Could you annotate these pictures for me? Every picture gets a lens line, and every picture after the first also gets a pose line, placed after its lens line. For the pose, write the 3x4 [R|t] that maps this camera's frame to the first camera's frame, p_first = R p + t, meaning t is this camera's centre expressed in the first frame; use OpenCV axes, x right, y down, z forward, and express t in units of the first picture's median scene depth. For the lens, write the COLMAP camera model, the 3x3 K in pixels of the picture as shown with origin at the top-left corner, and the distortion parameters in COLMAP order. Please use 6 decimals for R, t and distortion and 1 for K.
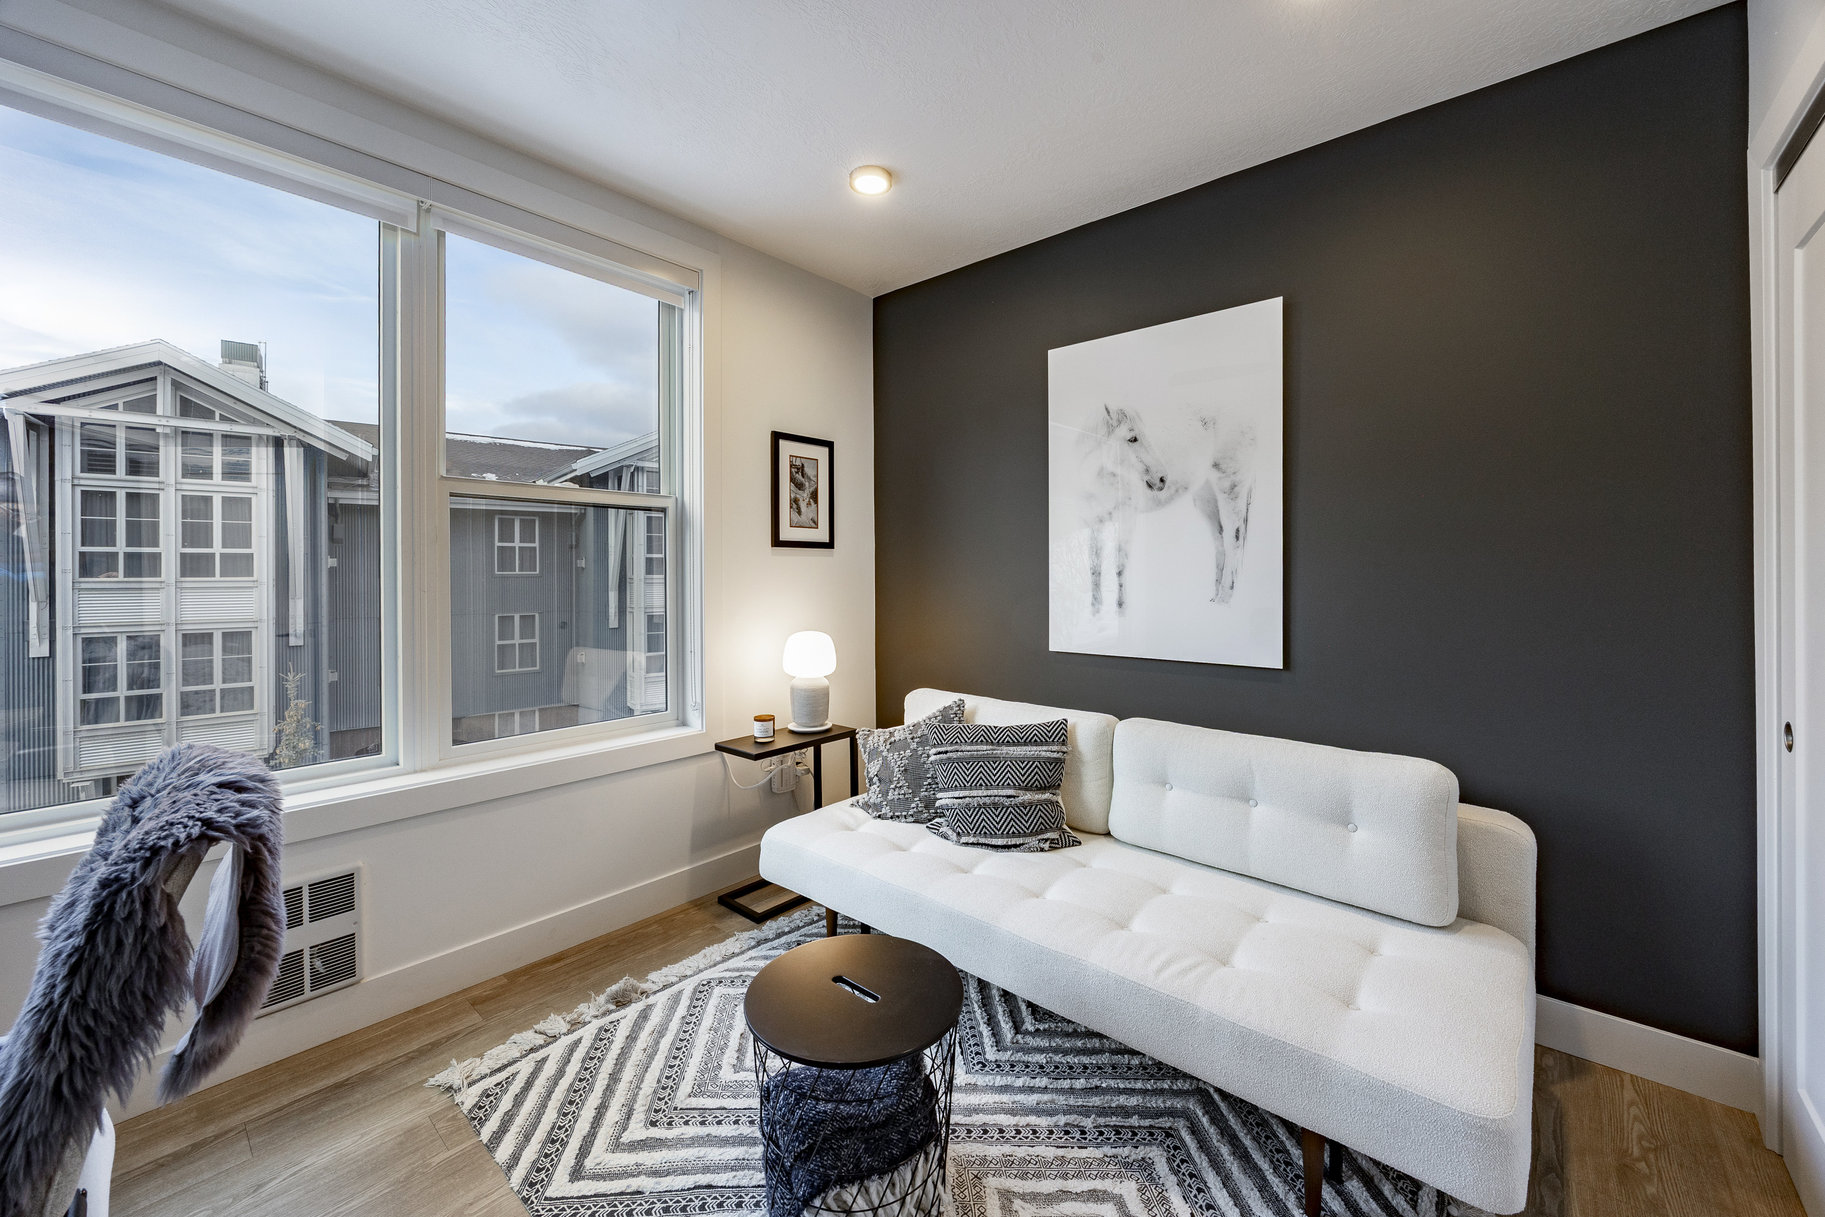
lens RADIAL K [[719.0, 0, 909.6], [0, 719.0, 572.0], [0, 0, 1]] dist [0.003448, -0.000372]
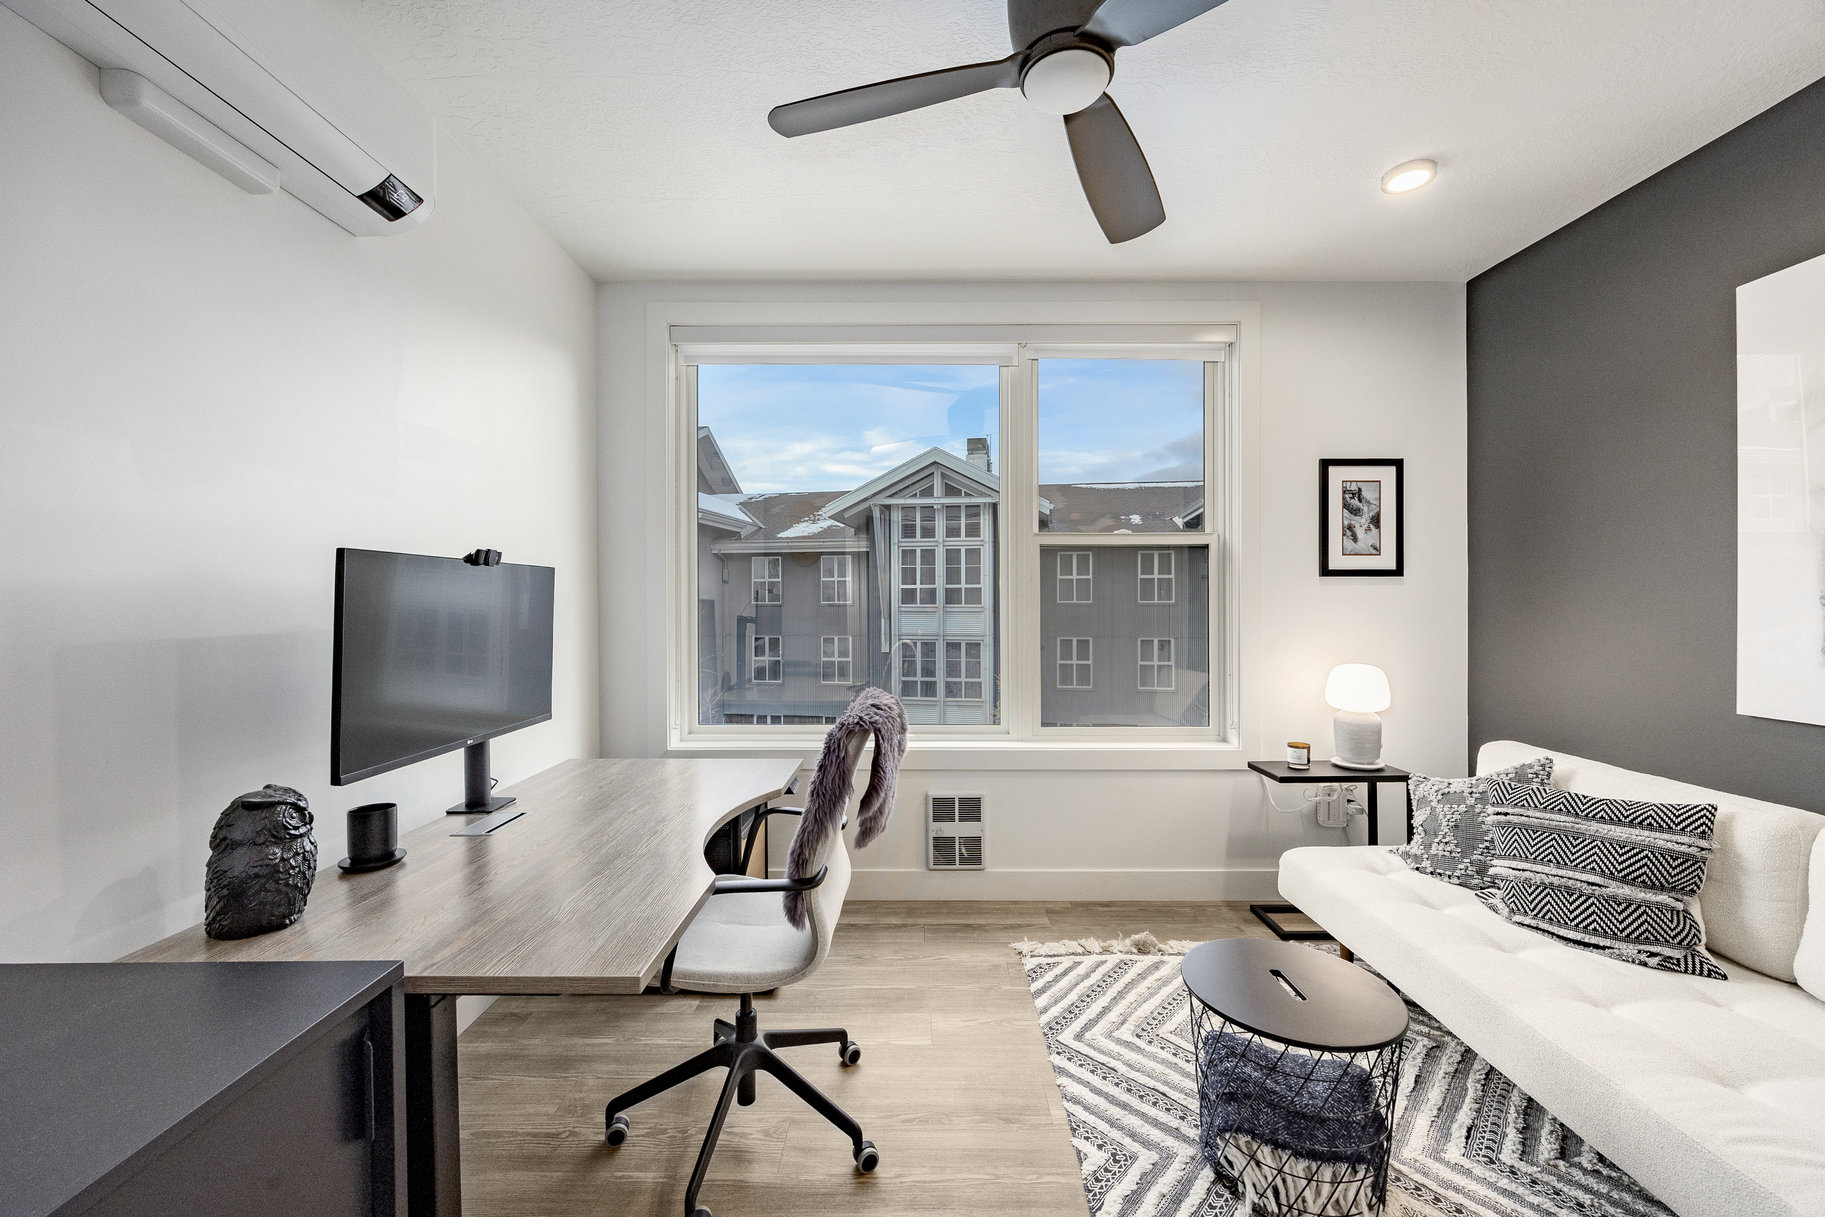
lens RADIAL K [[704.1, 0, 900.9], [0, 704.1, 605.1], [0, 0, 1]] dist [0.014077, 0.000261]
pose [[0.648904, 0.004774, -0.760855, 0.221657], [0.000139, 0.999980, 0.006393, -0.002065], [0.760870, -0.004255, 0.648890, -0.088226]]
